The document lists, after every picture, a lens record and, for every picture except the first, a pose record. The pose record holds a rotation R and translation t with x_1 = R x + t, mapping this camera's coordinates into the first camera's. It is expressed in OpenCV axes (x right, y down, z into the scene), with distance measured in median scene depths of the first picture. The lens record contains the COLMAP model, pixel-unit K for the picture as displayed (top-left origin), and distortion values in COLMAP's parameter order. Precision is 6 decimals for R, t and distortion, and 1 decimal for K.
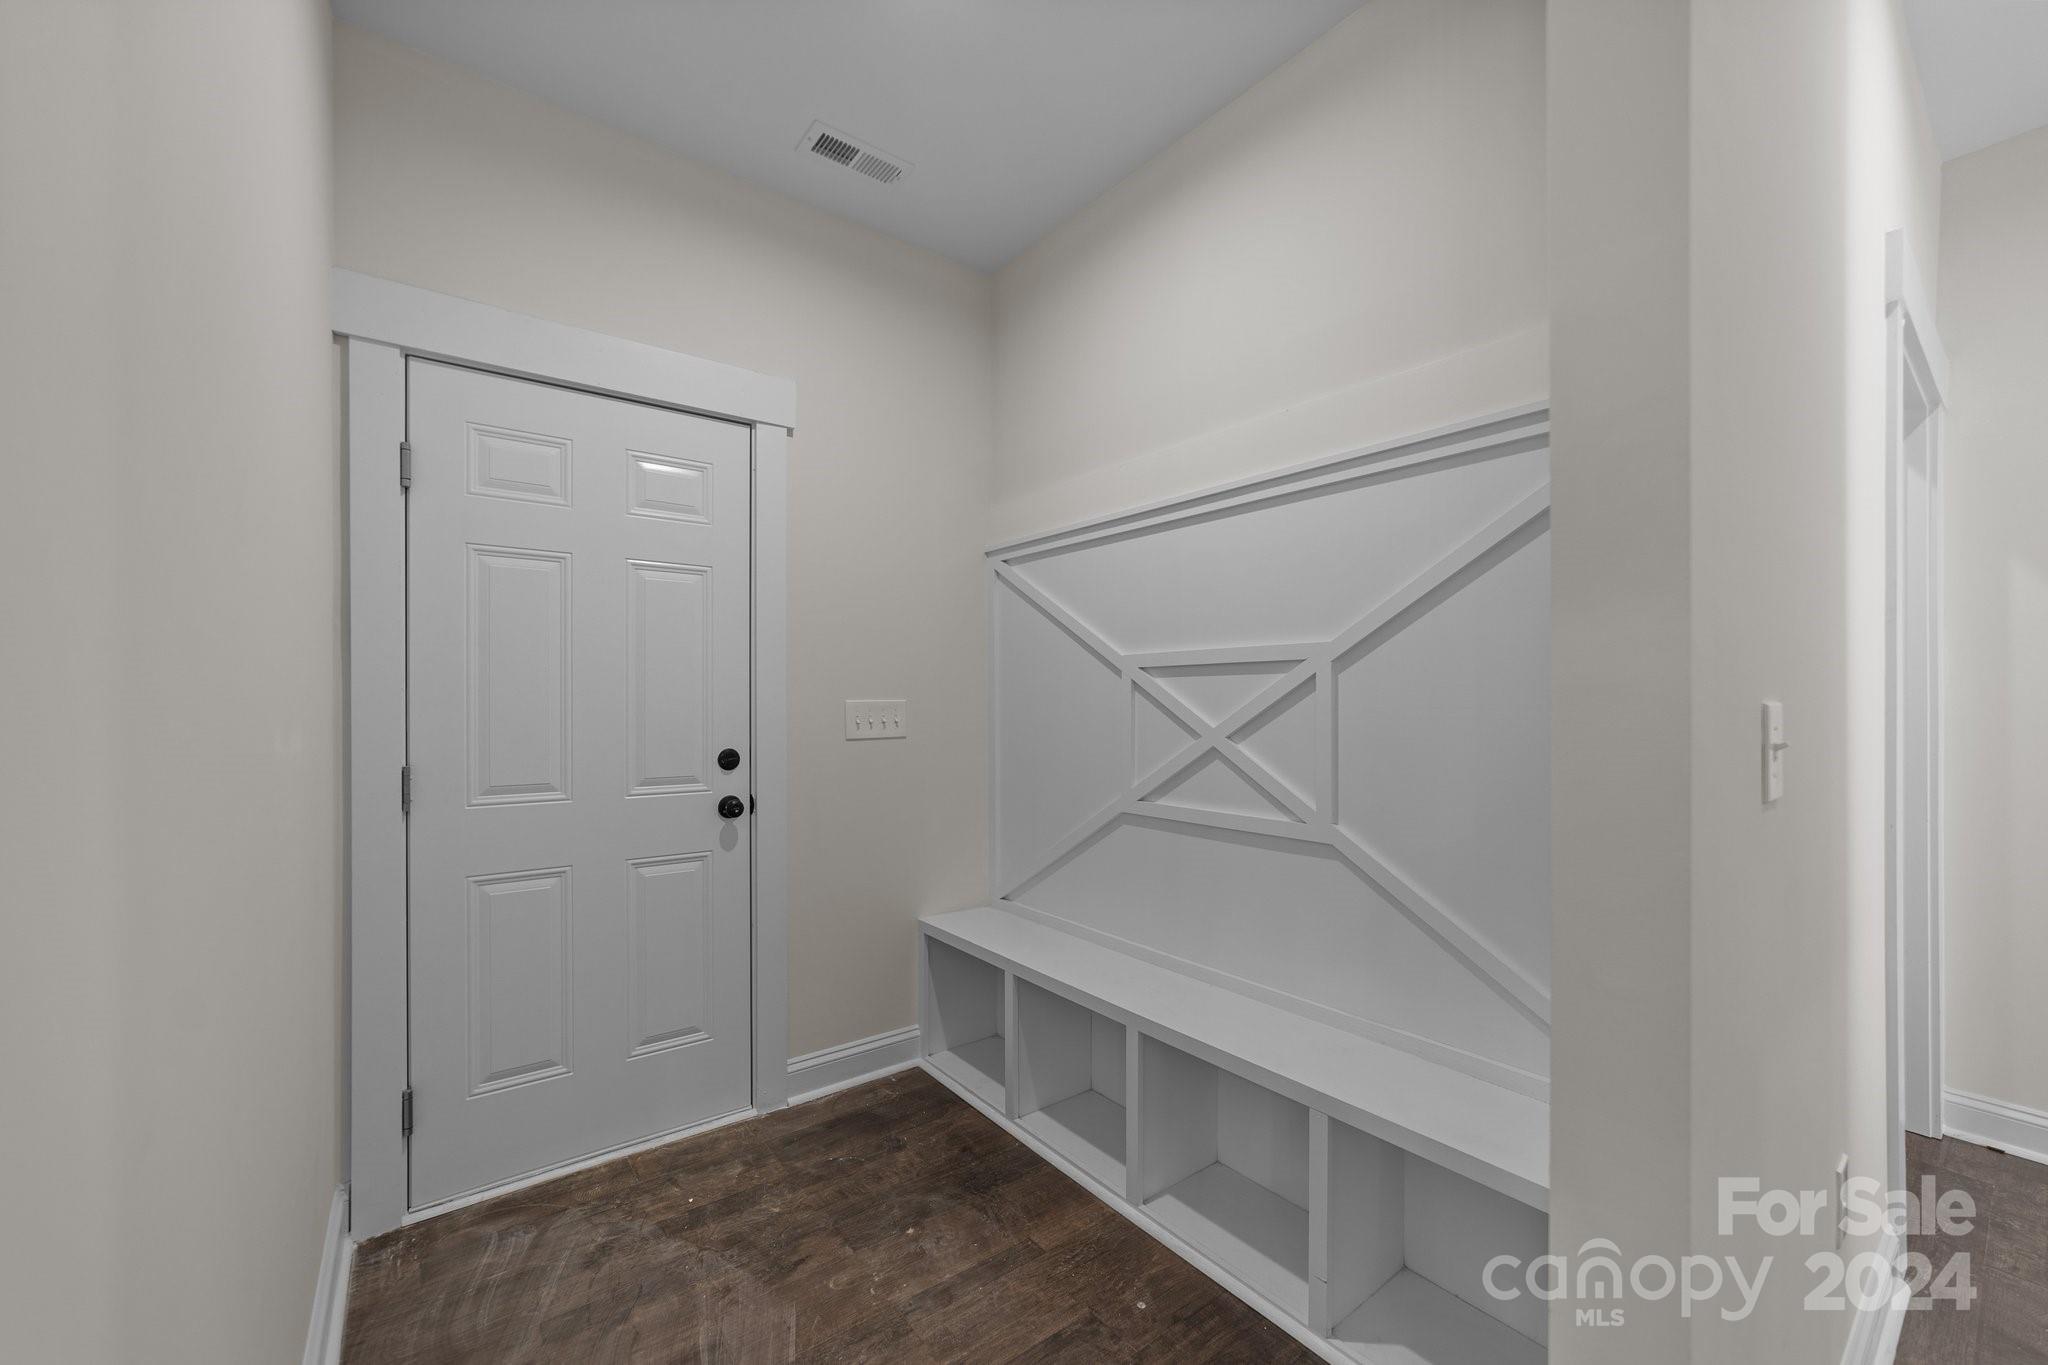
lens RADIAL K [[787.1, 0, 1027.9], [0, 787.1, 703.3], [0, 0, 1]] dist [-0.019908, 0.009127]
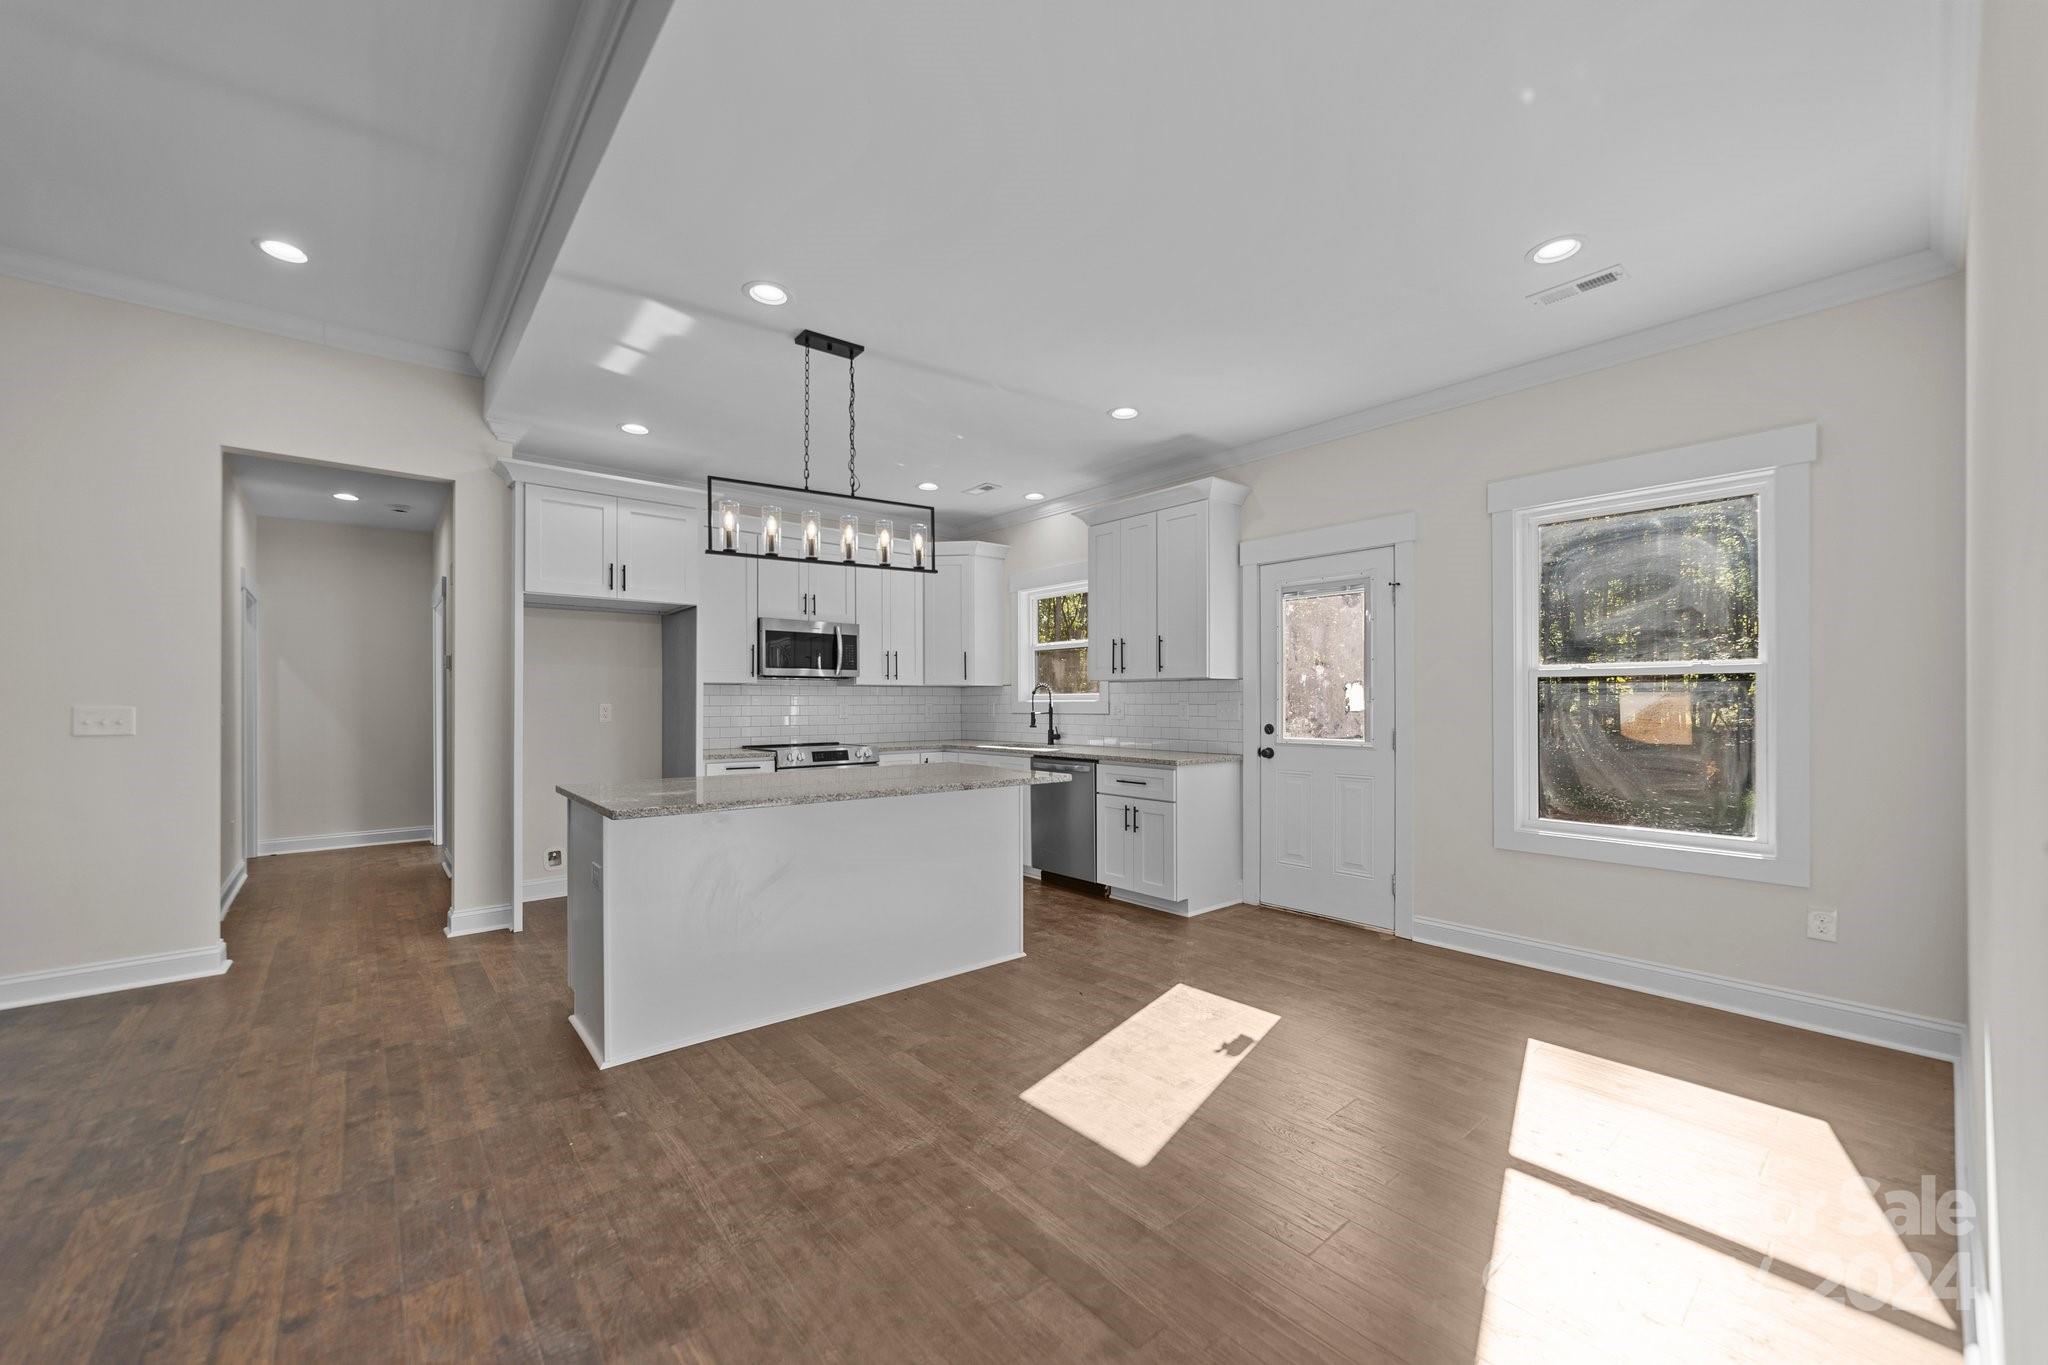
lens RADIAL K [[787.1, 0, 1023.0], [0, 787.1, 702.6], [0, 0, 1]] dist [-0.019908, 0.009127]
pose [[-0.053916, -0.000486, 0.998545, -1.888898], [0.003925, 0.999992, 0.000699, -0.002900], [-0.998538, 0.003957, -0.053914, -1.700570]]
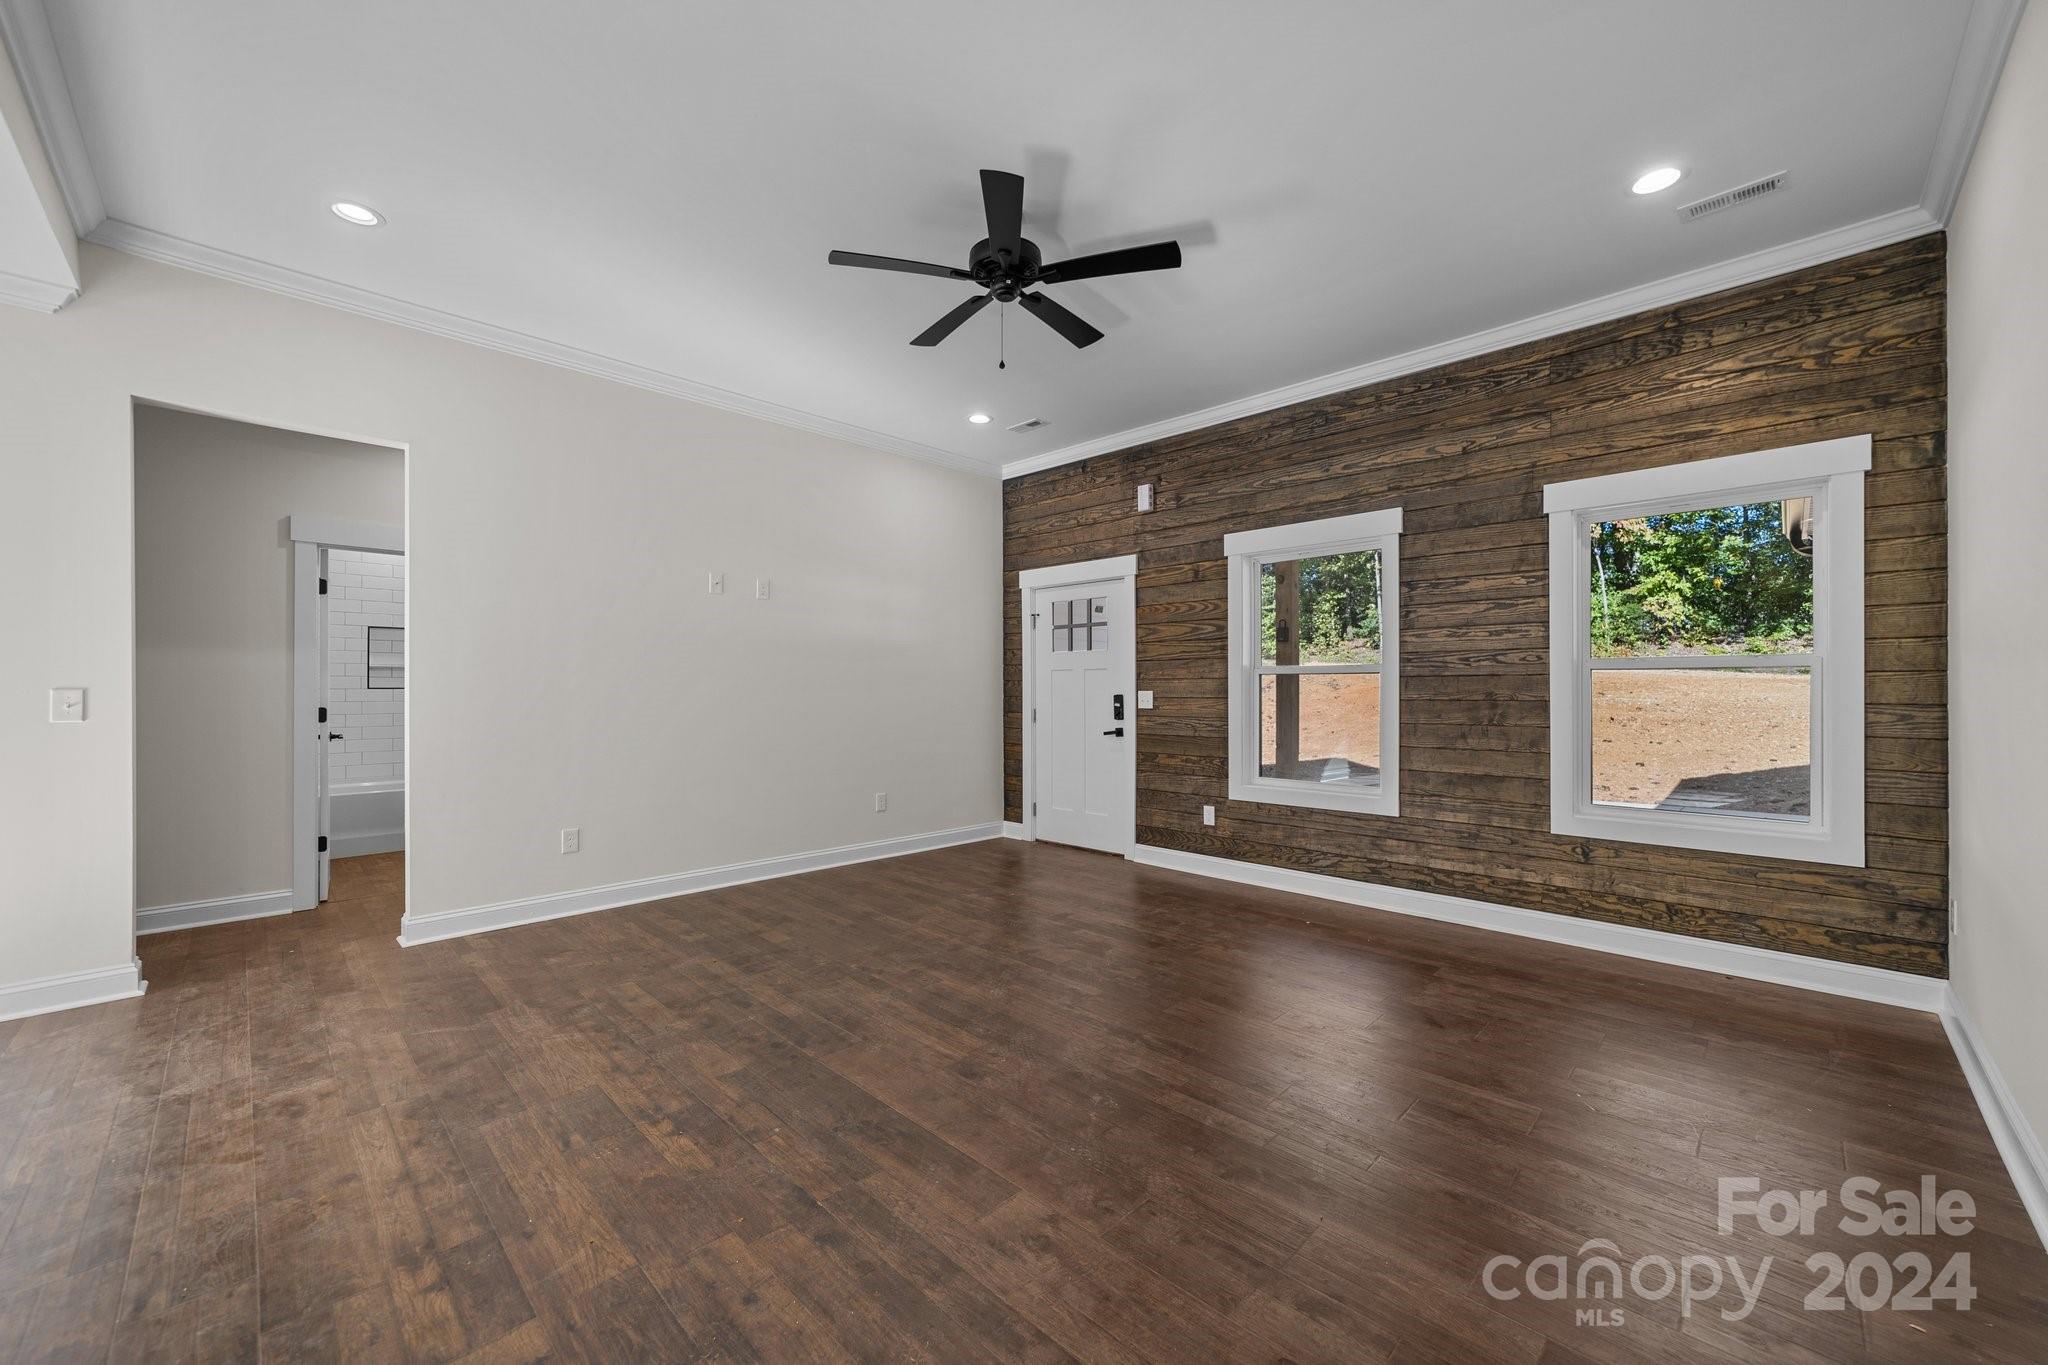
lens RADIAL K [[787.1, 0, 1018.6], [0, 787.1, 685.9], [0, 0, 1]] dist [-0.019908, 0.009127]
pose [[0.137810, -0.003096, -0.990454, -0.115333], [0.000223, 0.999995, -0.003094, -0.005395], [0.990459, 0.000206, 0.137810, -0.409529]]
